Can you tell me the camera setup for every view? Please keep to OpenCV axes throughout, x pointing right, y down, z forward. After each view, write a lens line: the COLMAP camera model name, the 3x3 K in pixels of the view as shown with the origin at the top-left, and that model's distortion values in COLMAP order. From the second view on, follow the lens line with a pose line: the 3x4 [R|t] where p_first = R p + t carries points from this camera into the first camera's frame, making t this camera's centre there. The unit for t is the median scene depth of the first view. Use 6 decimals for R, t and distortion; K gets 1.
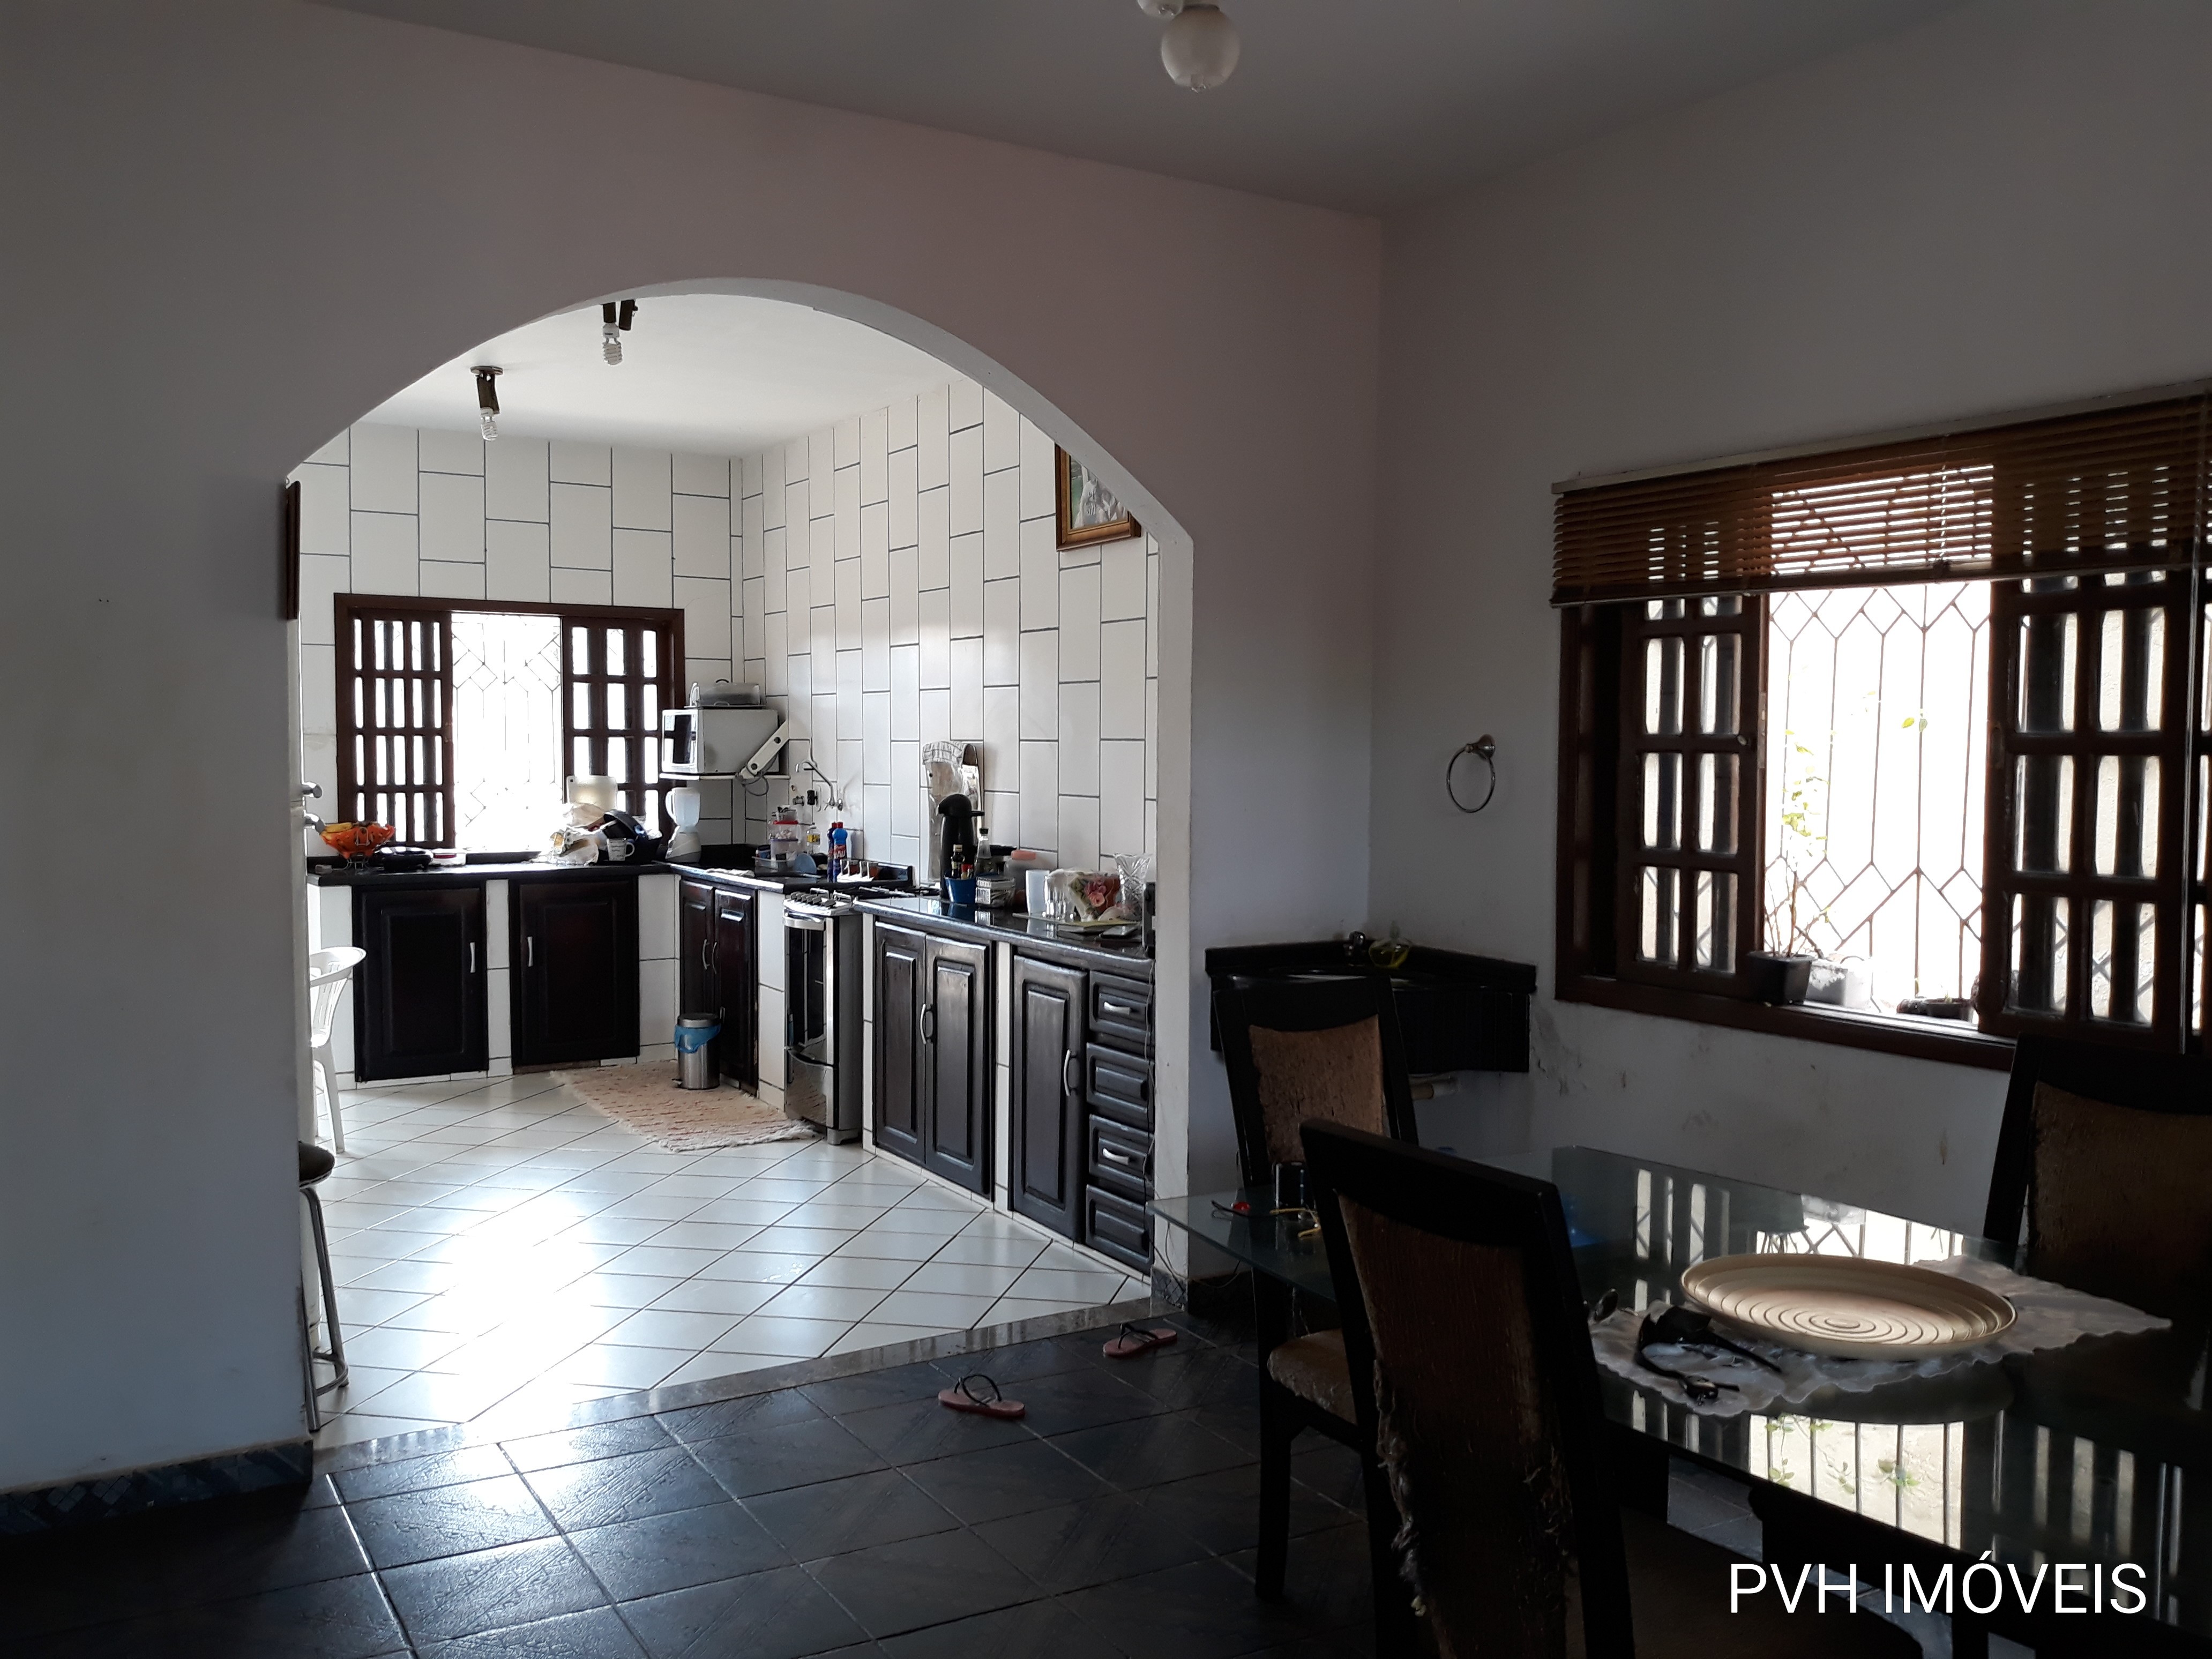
lens RADIAL K [[1874.0, 0, 1109.7], [0, 1874.0, 844.5], [0, 0, 1]] dist [0.134261, -0.435541]
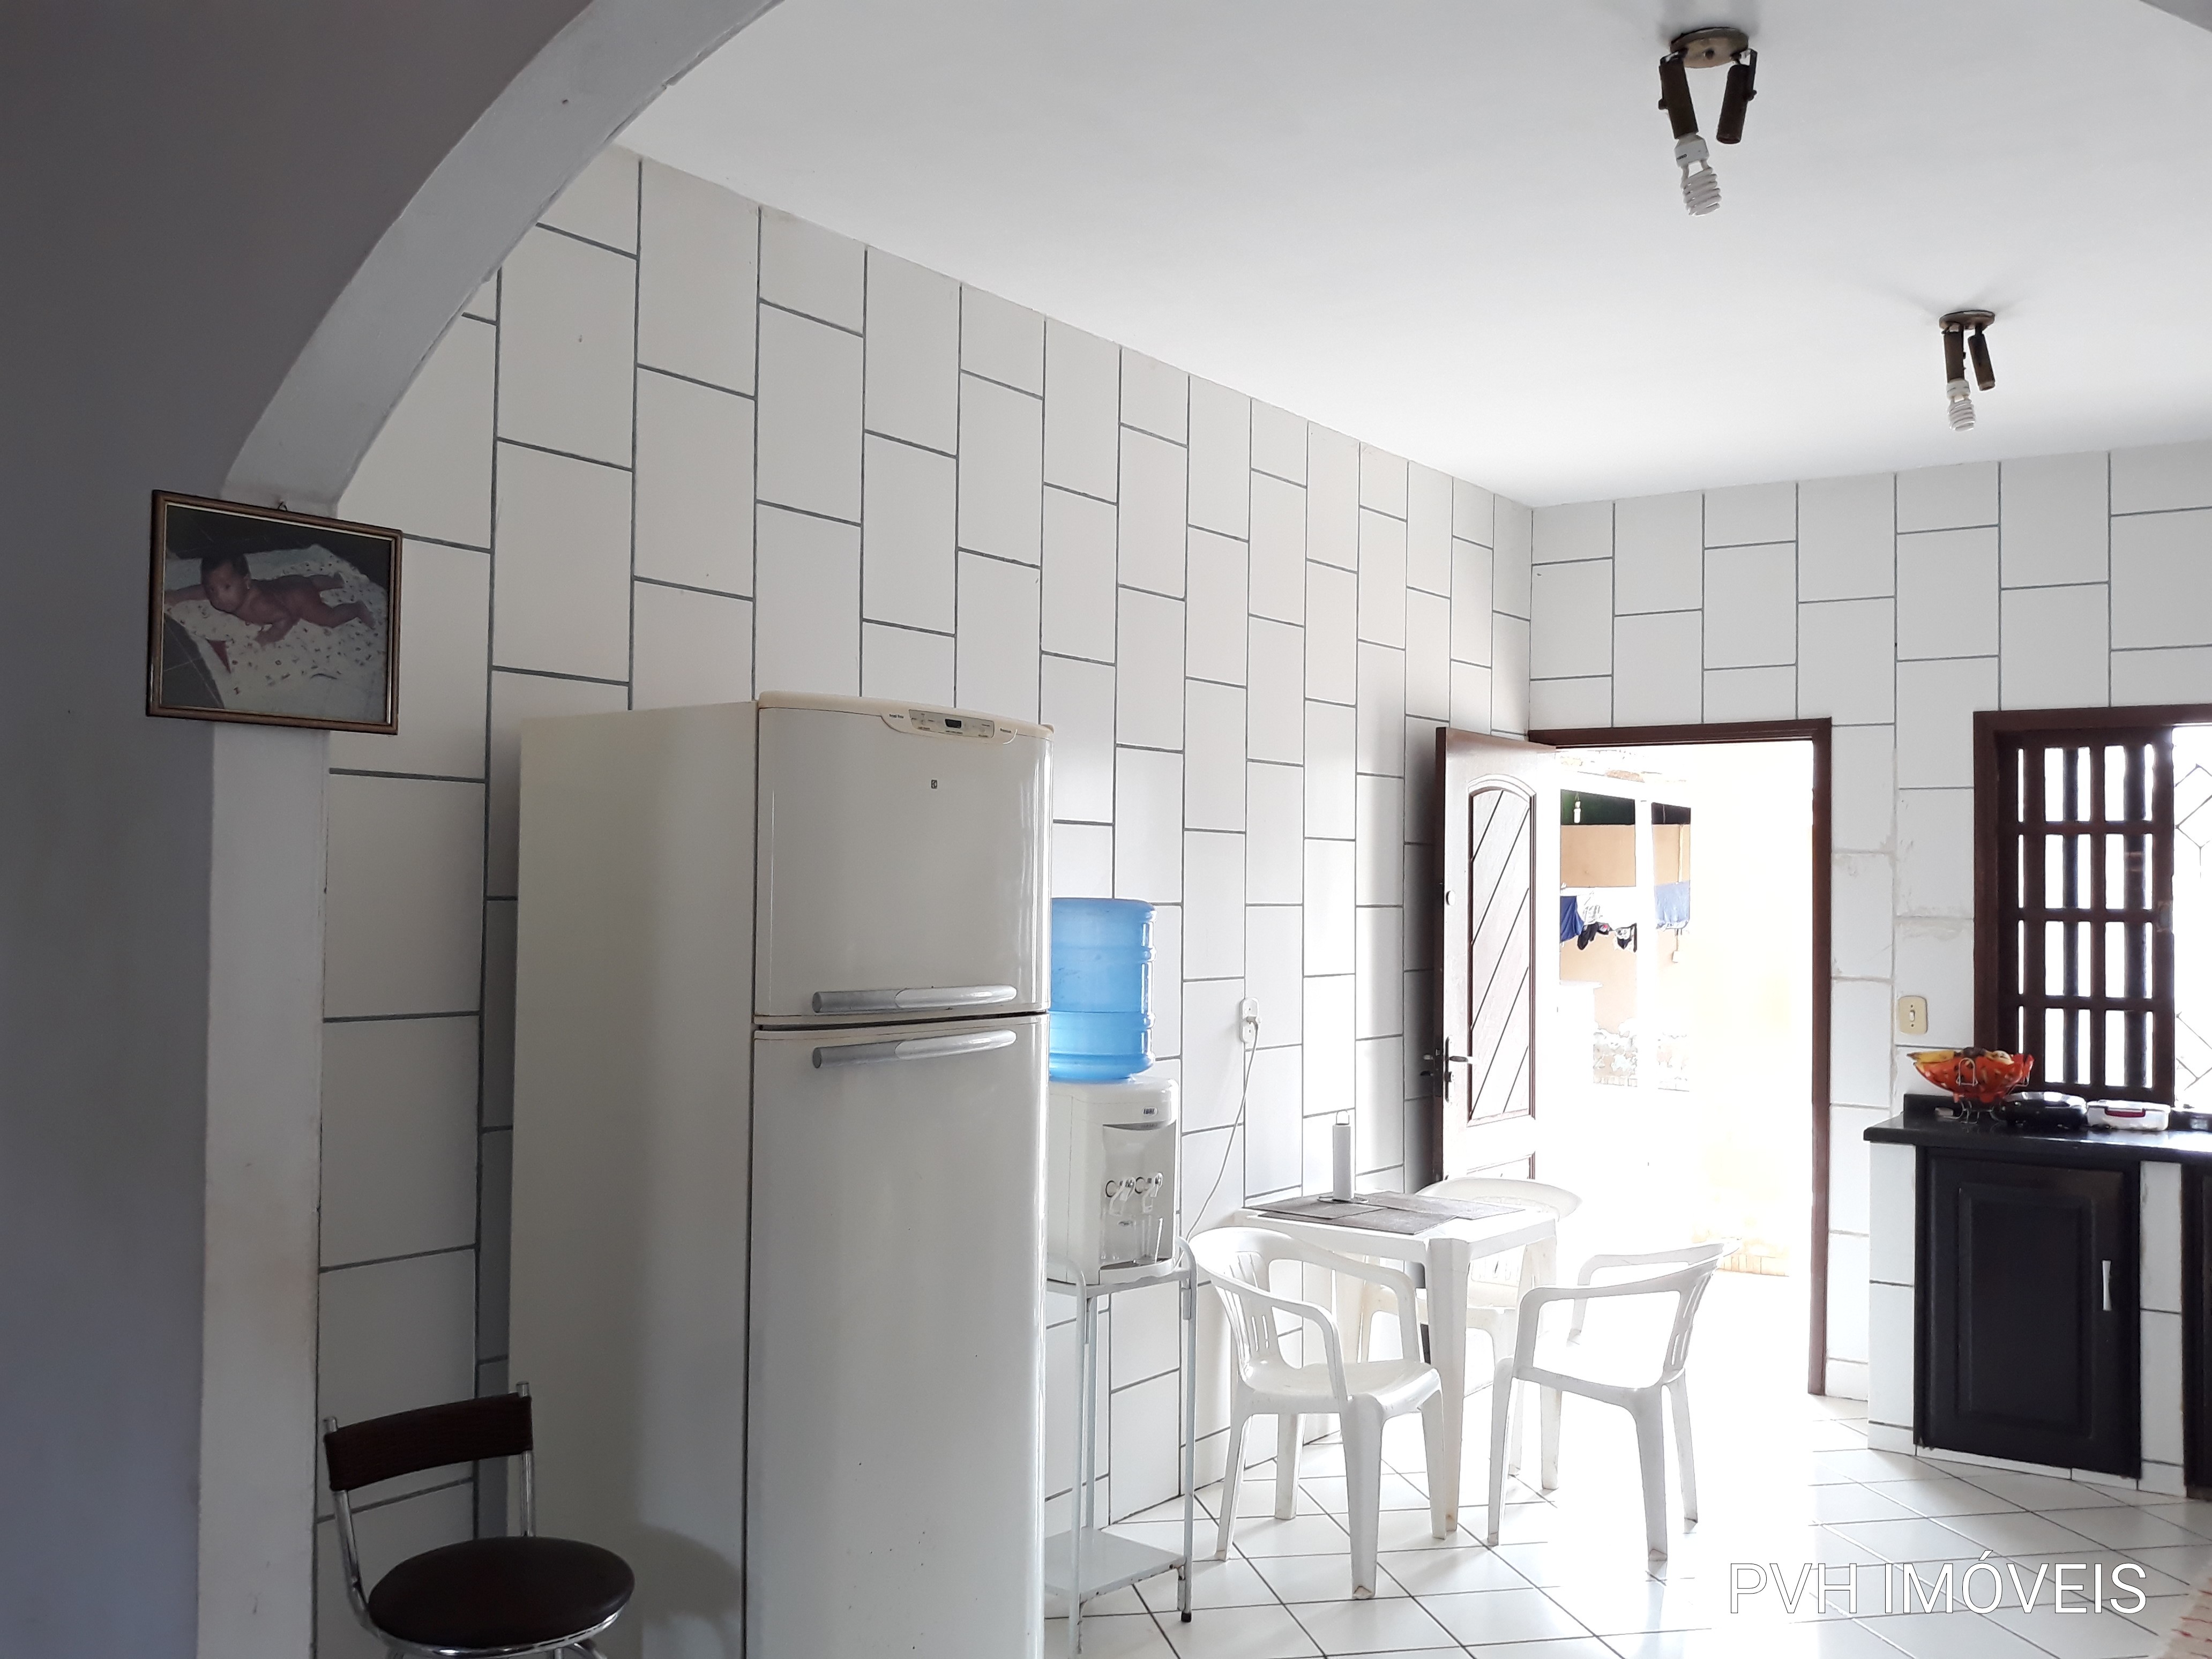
lens RADIAL K [[1939.2, 0, 1107.3], [0, 1939.2, 850.7], [0, 0, 1]] dist [-0.002194, -0.019434]
pose [[0.383213, -0.027189, -0.923260, 0.115036], [-0.062504, 0.996512, -0.055289, -0.024458], [0.921543, 0.078895, 0.380177, 0.443862]]
